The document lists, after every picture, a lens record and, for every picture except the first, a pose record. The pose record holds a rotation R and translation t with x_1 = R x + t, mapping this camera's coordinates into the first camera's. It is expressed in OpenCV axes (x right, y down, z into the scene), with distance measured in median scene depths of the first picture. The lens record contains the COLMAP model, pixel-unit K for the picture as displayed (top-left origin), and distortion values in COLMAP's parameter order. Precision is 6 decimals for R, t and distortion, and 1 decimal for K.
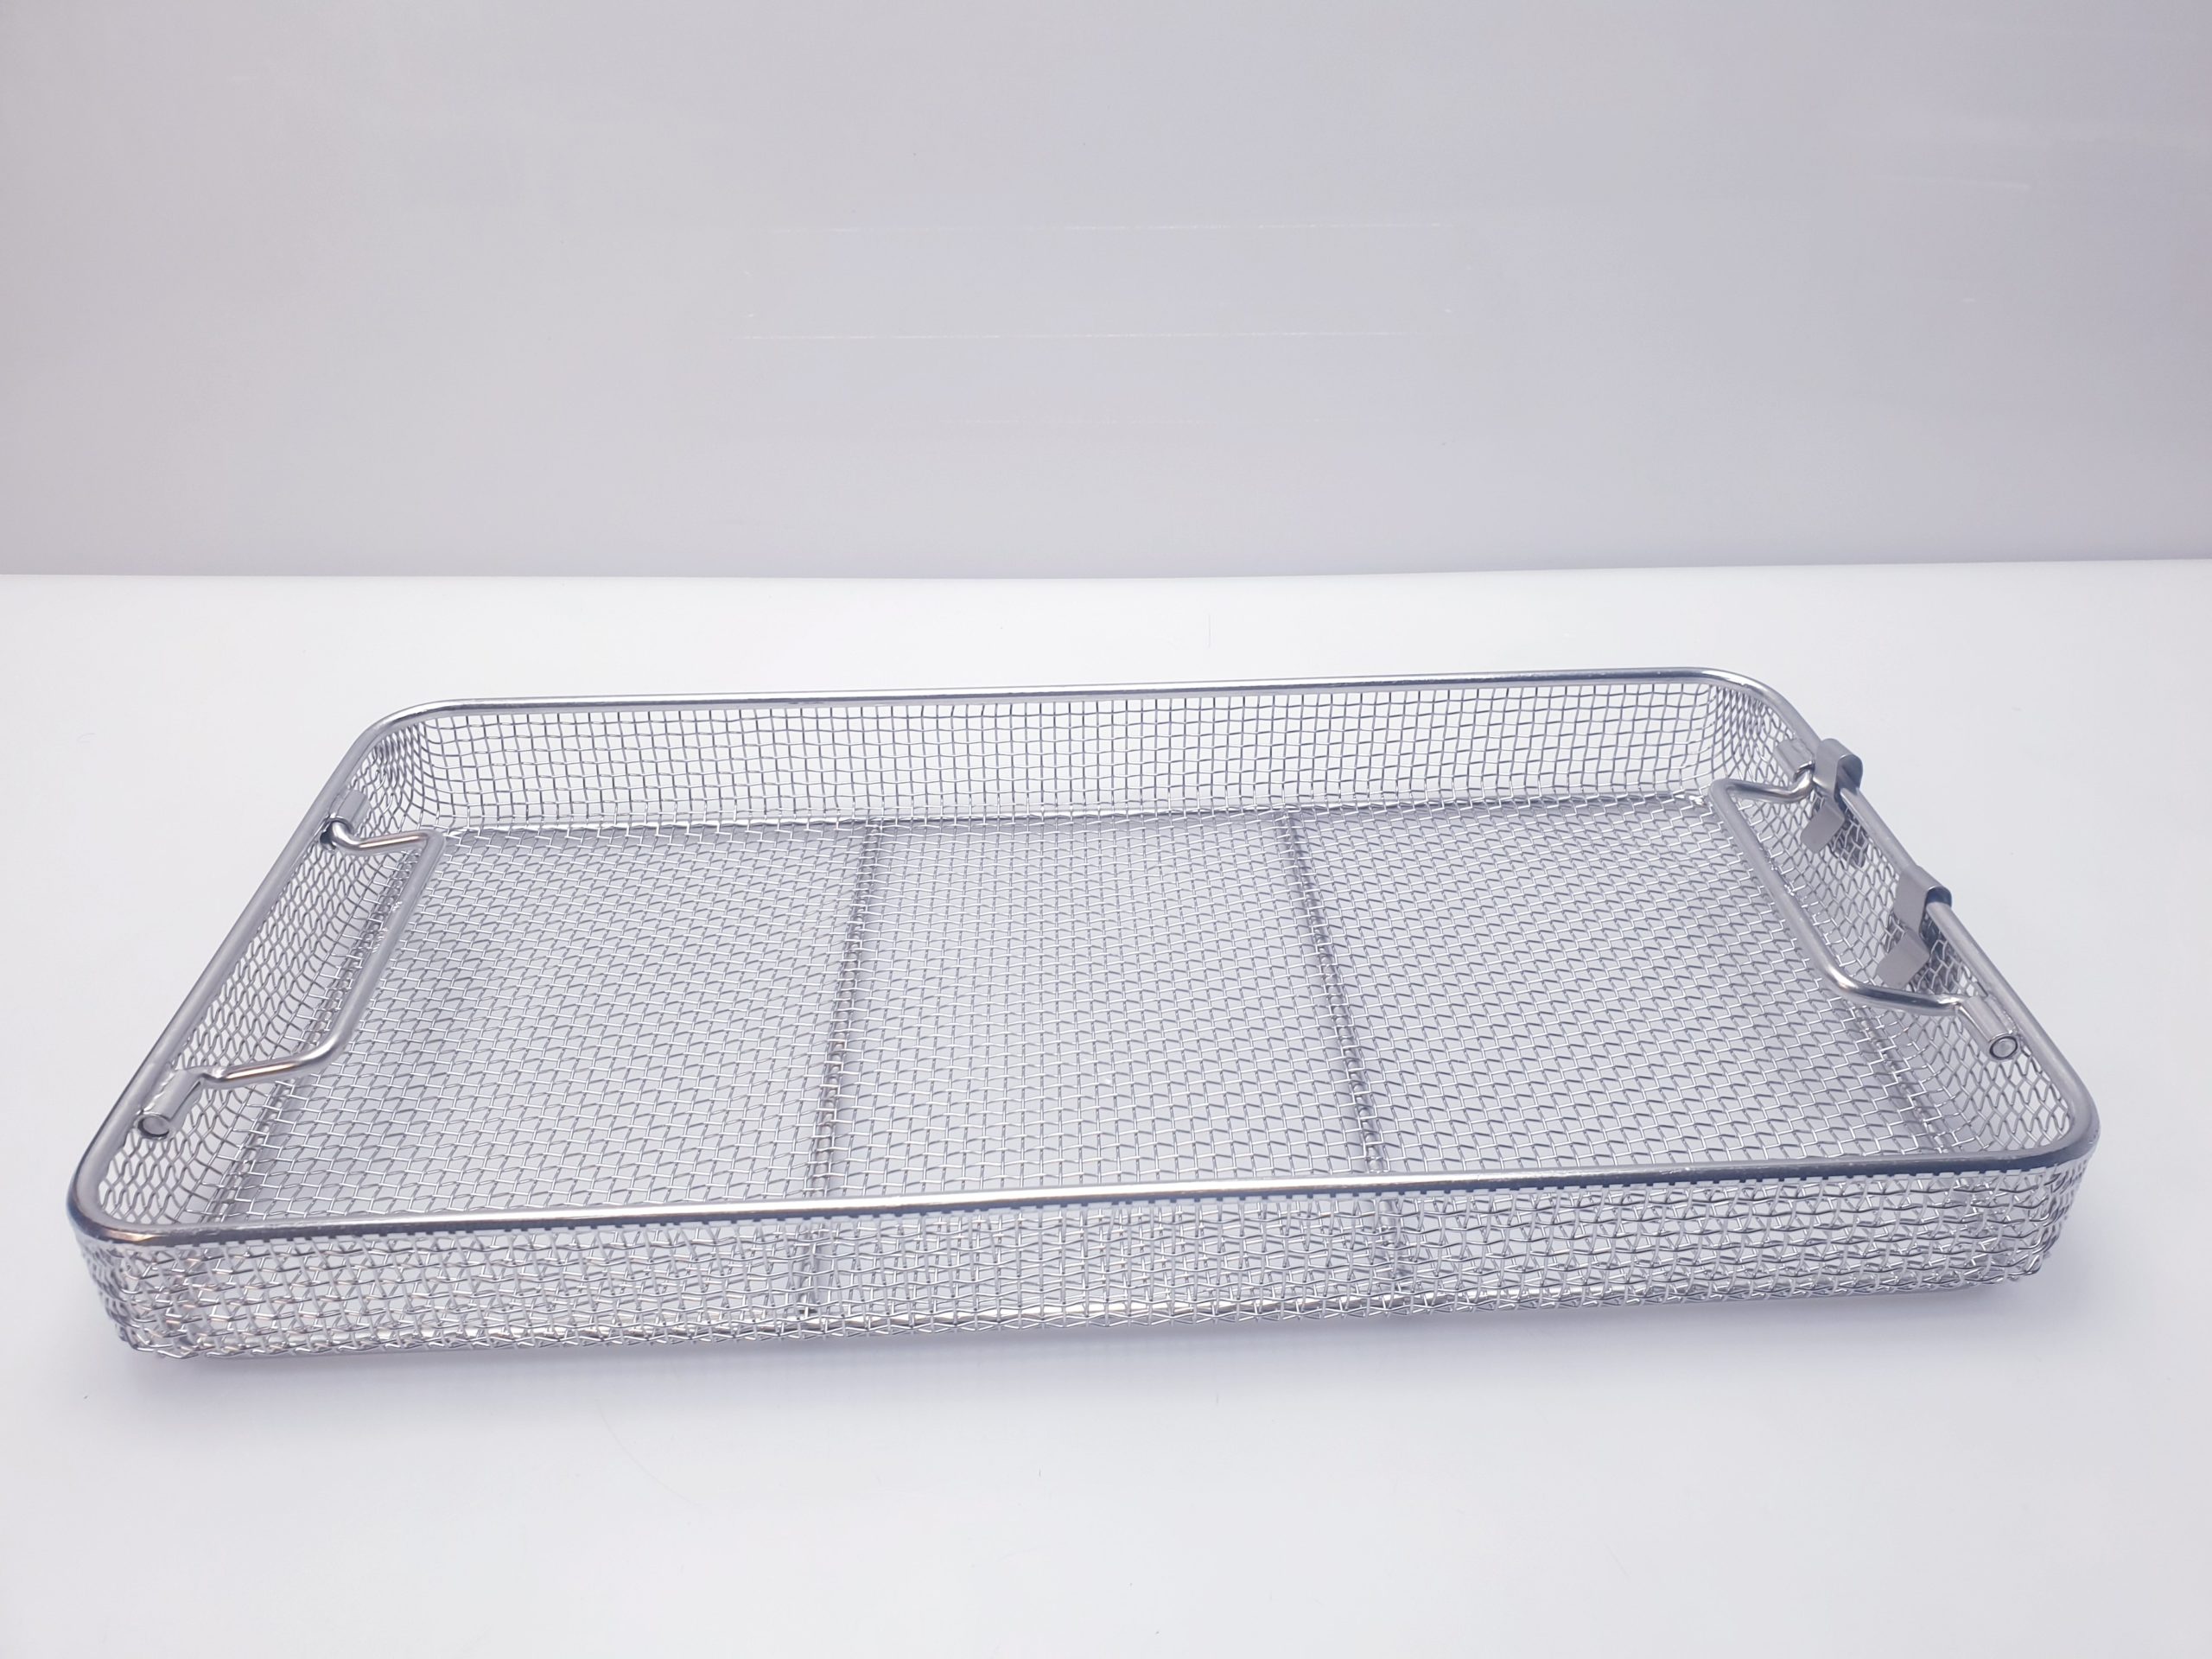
lens RADIAL K [[1642.8, 0, 1099.9], [0, 1642.8, 875.5], [0, 0, 1]] dist [0.000299, -0.003526]
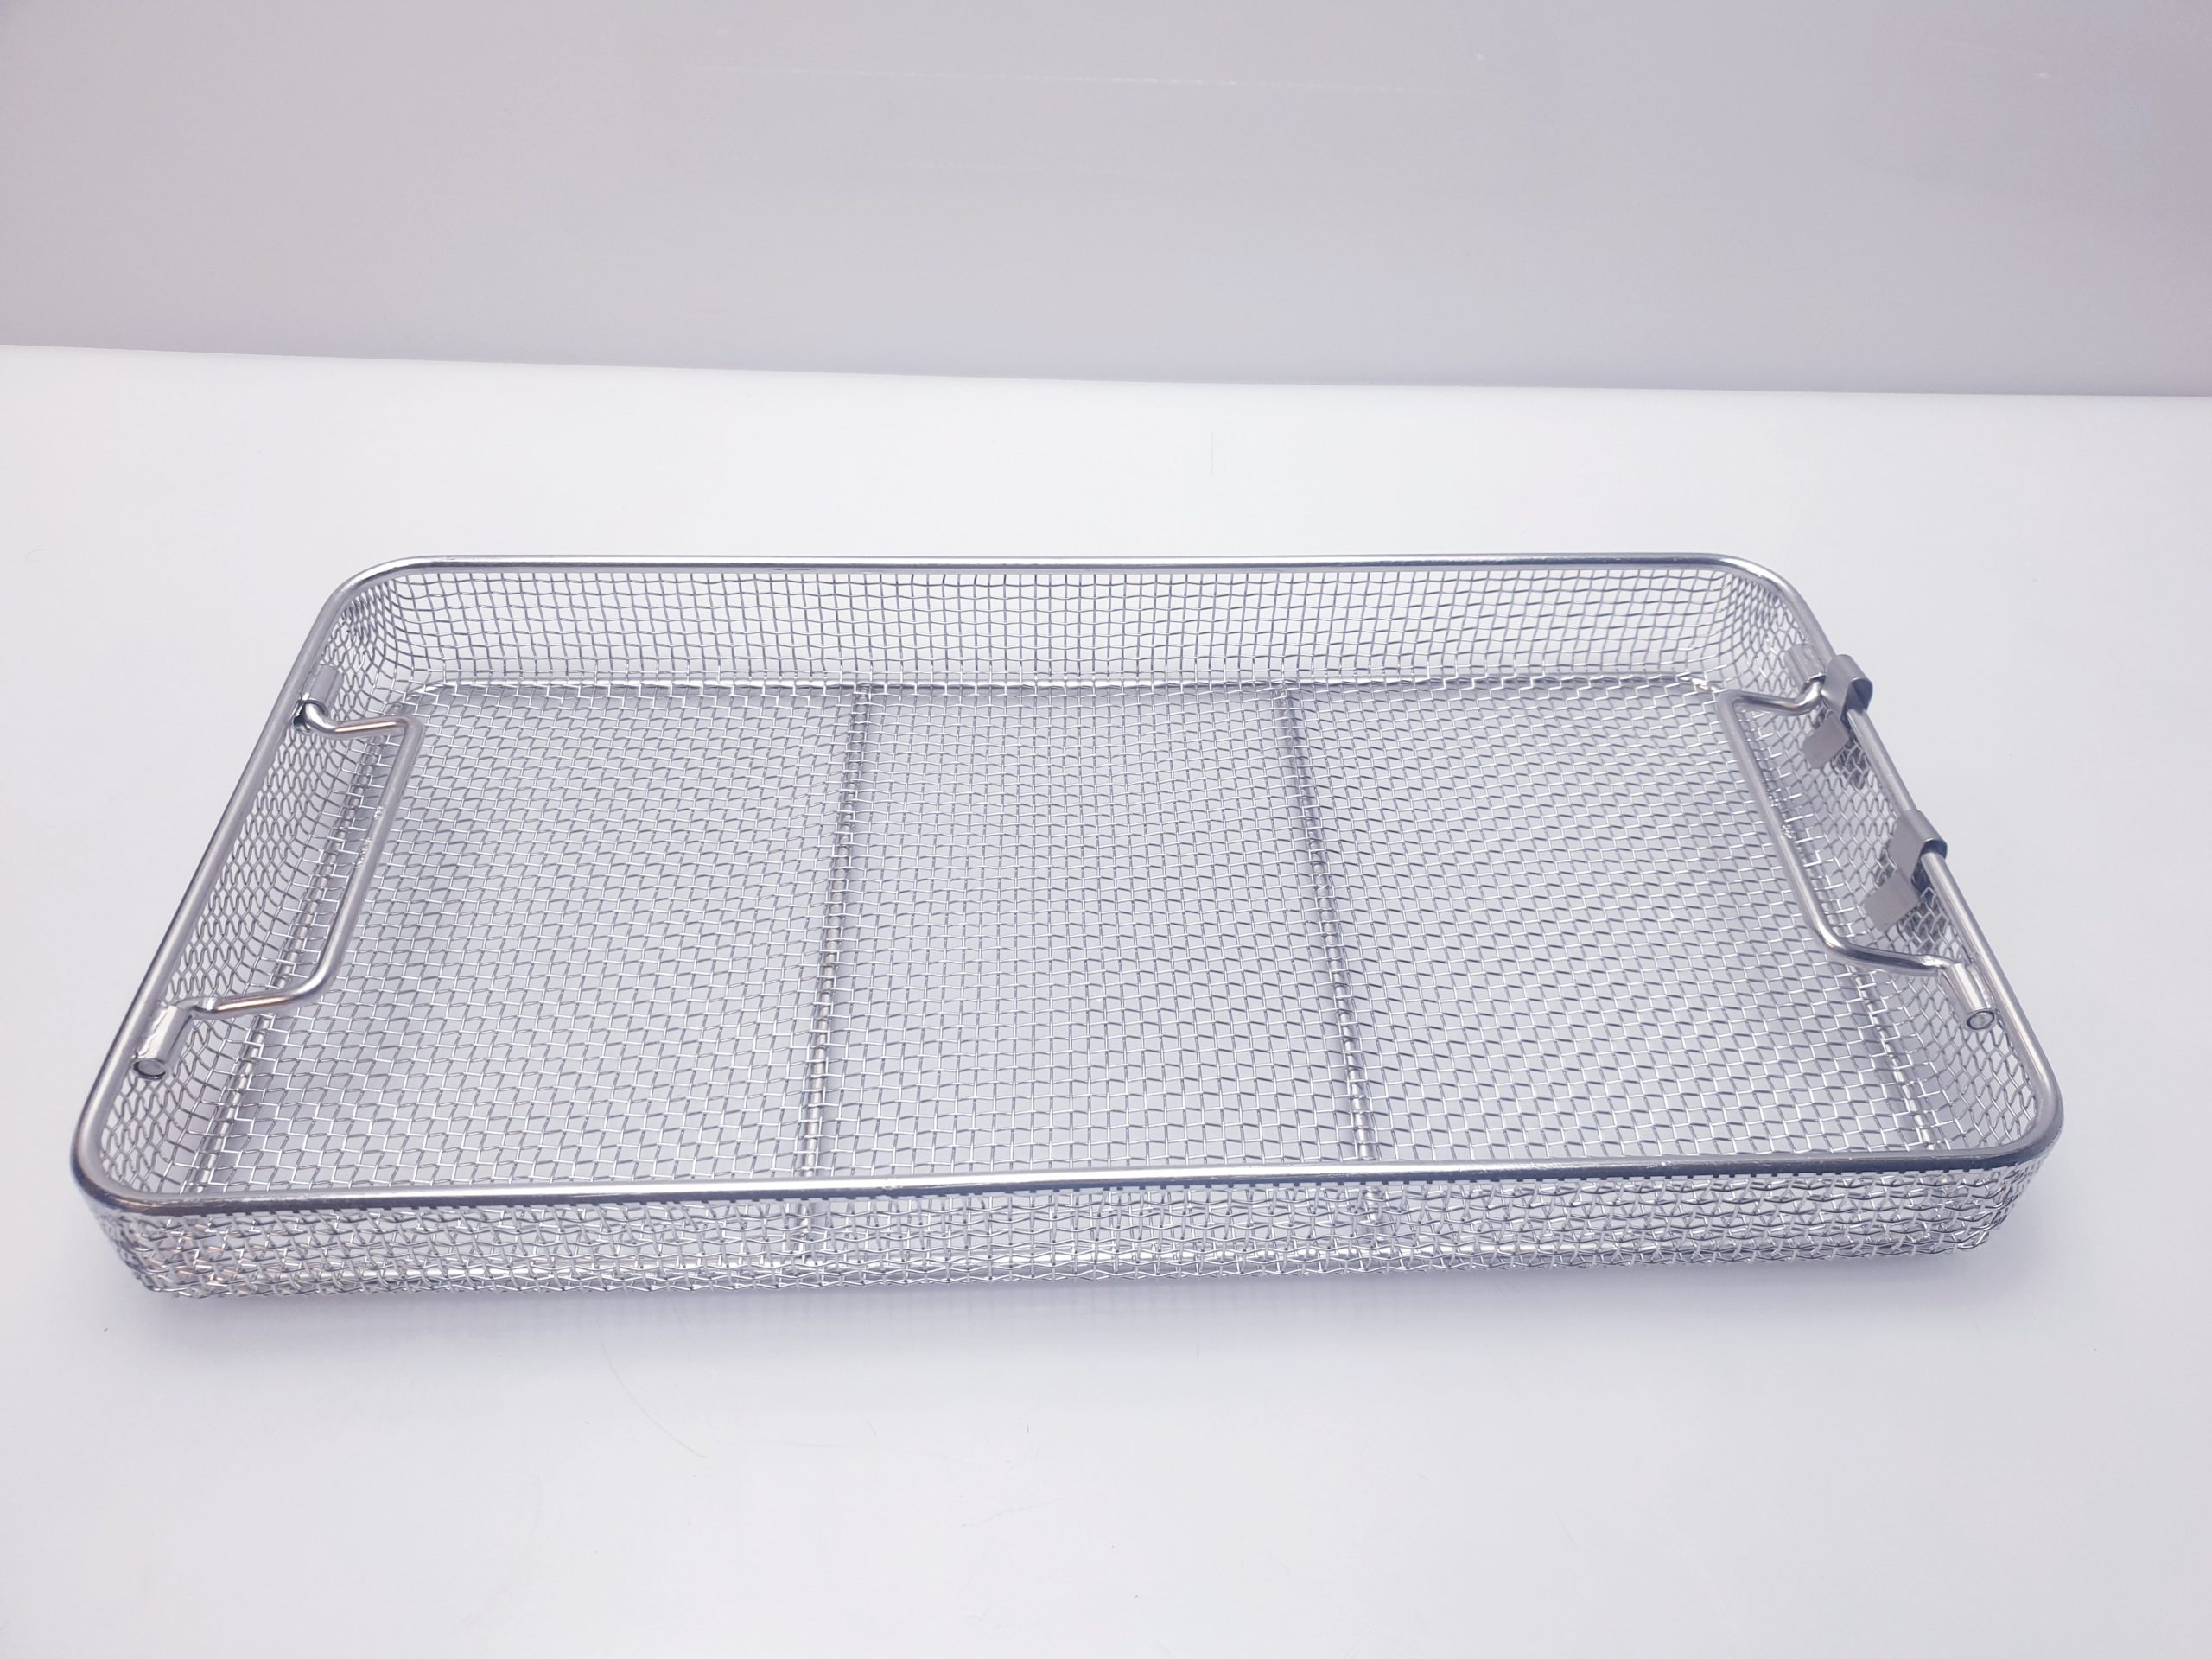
lens RADIAL K [[1640.1, 0, 1106.0], [0, 1640.1, 829.5], [0, 0, 1]] dist [-0.001560, -0.007514]
pose [[0.999446, 0.025519, 0.021356, -0.012593], [-0.029082, 0.981772, 0.187827, -0.144001], [-0.016173, -0.188344, 0.981970, 0.026300]]
